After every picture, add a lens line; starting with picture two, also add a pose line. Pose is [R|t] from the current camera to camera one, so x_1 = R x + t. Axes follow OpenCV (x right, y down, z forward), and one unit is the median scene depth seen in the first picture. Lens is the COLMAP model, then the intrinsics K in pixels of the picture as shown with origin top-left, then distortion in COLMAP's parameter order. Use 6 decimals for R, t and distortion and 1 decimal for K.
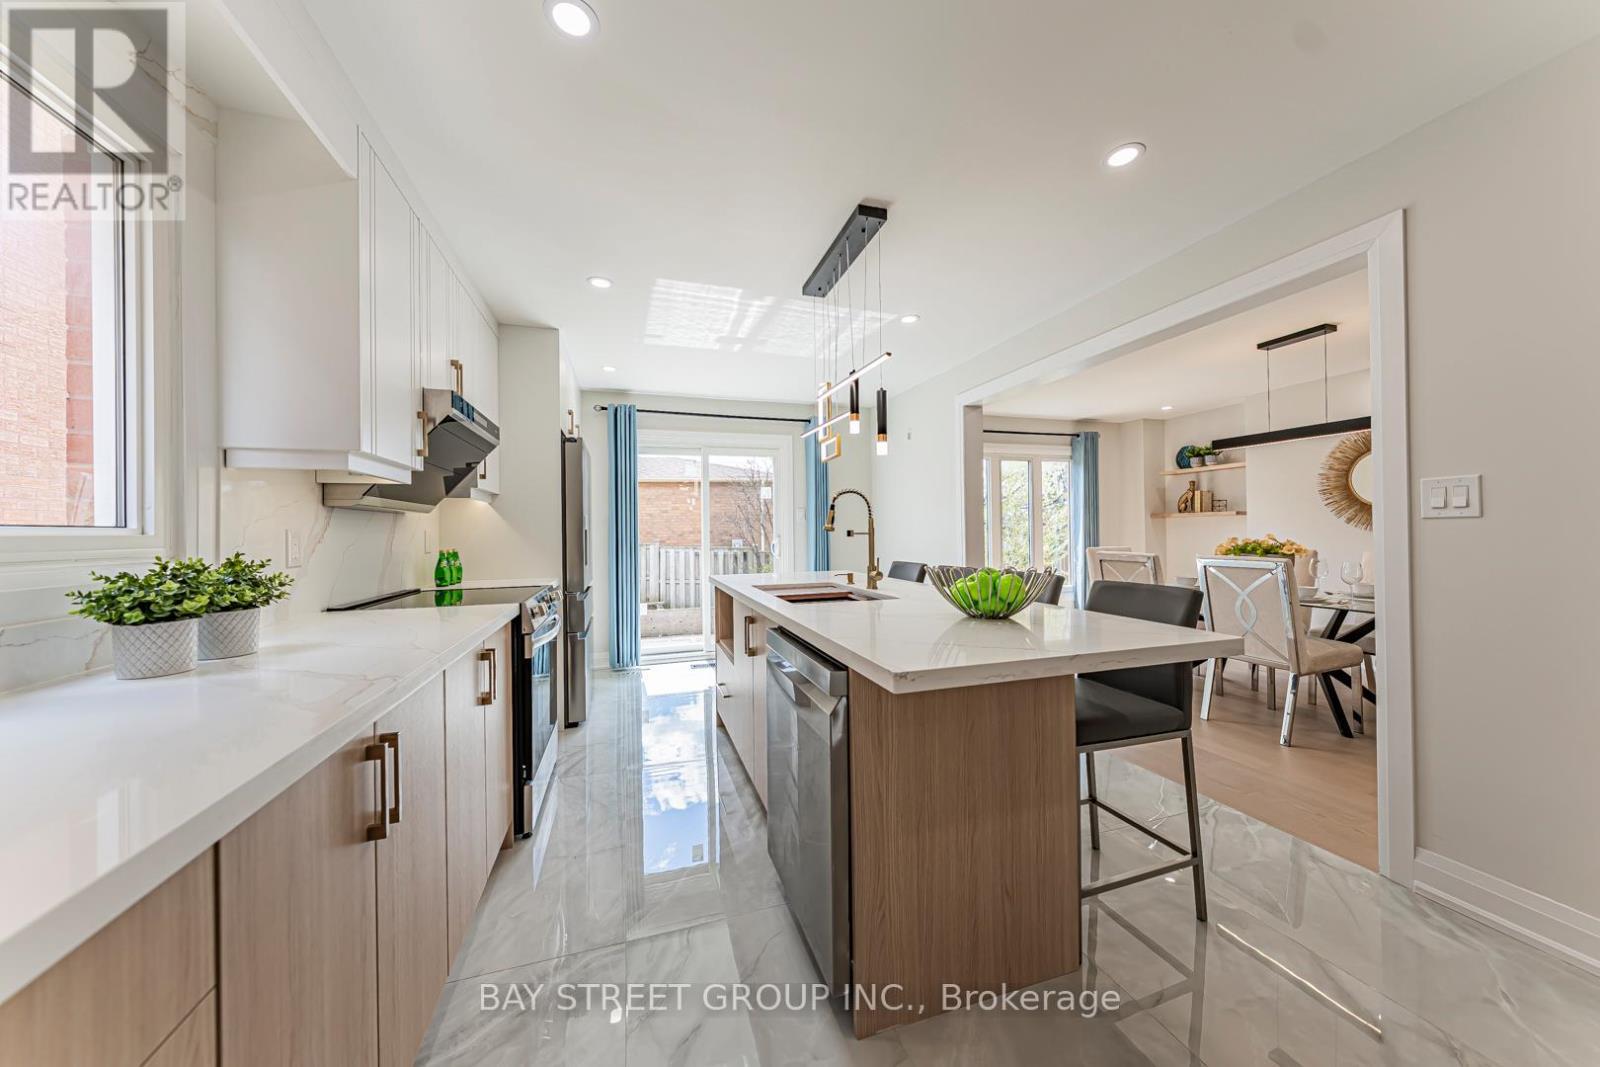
lens RADIAL K [[543.2, 0, 799.1], [0, 543.2, 532.0], [0, 0, 1]] dist [0.000251, -0.000296]
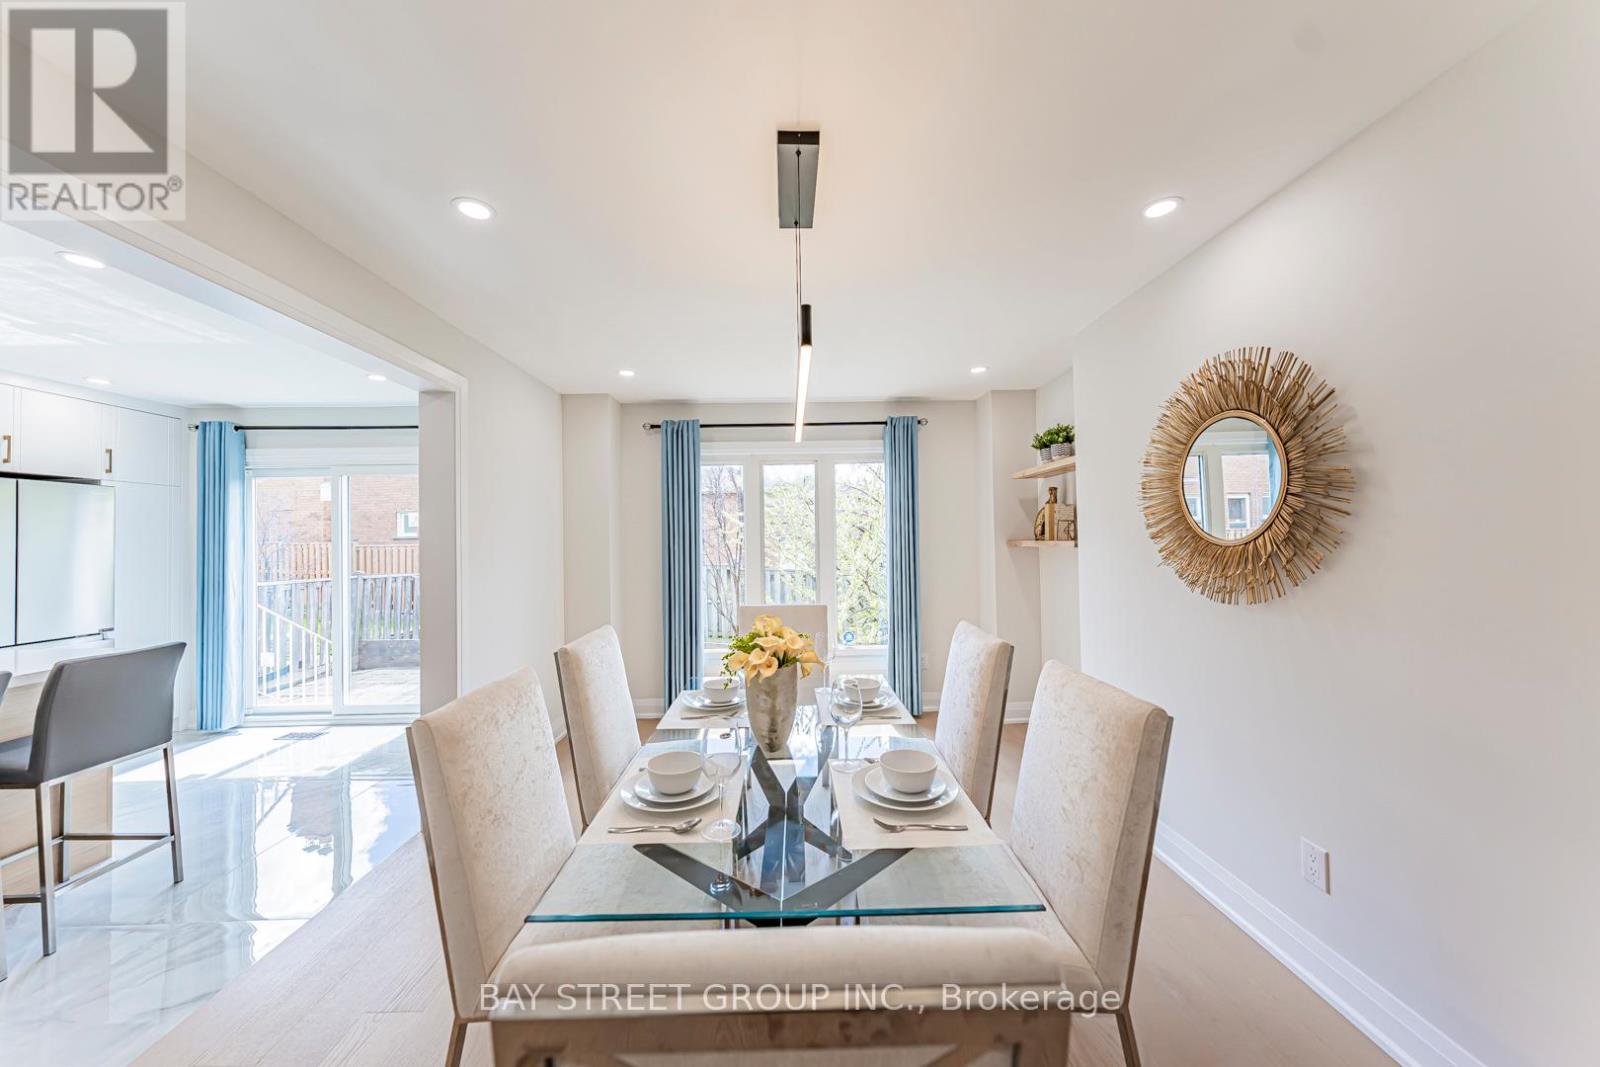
lens RADIAL K [[543.2, 0, 803.7], [0, 543.2, 532.1], [0, 0, 1]] dist [0.000251, -0.000296]
pose [[0.959402, -0.004435, -0.282008, 0.632503], [0.001927, 0.999956, -0.009170, -0.039393], [0.282036, 0.008254, 0.959368, 0.342137]]
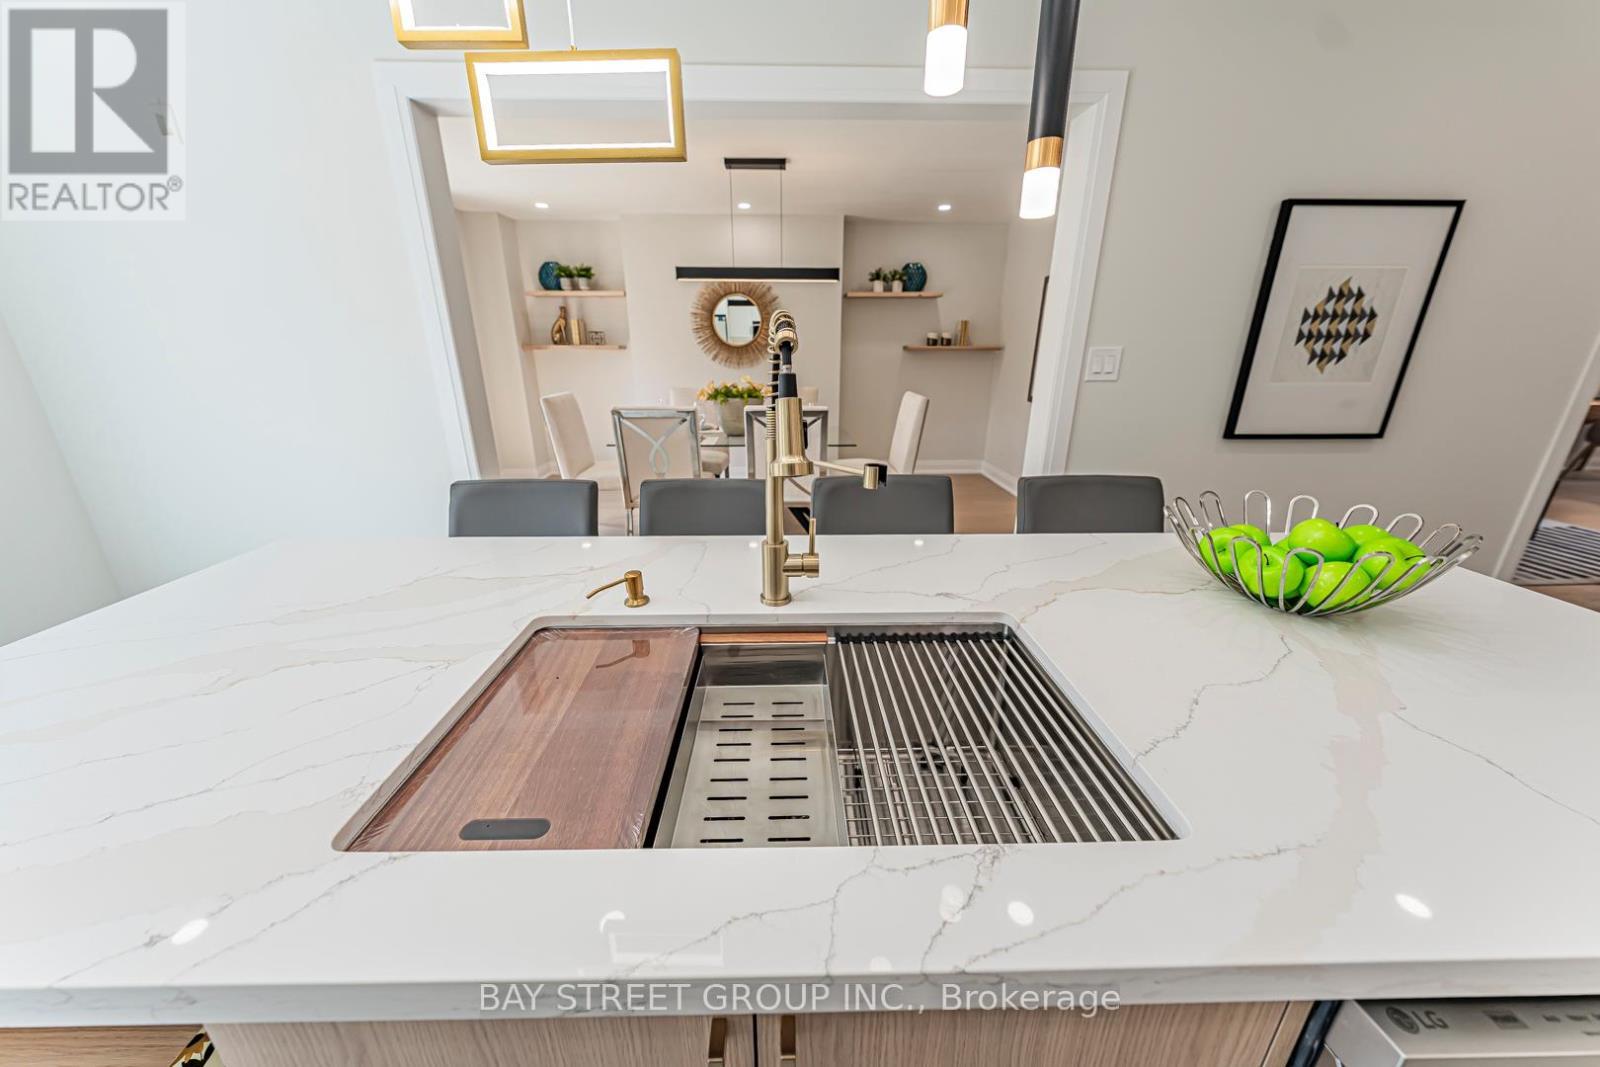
lens RADIAL K [[543.2, 0, 793.2], [0, 543.2, 533.1], [0, 0, 1]] dist [0.000251, -0.000296]
pose [[0.289052, -0.298441, 0.909605, -0.079251], [-0.005607, 0.949621, 0.313351, -0.023331], [-0.957297, -0.095675, 0.272817, 0.366403]]
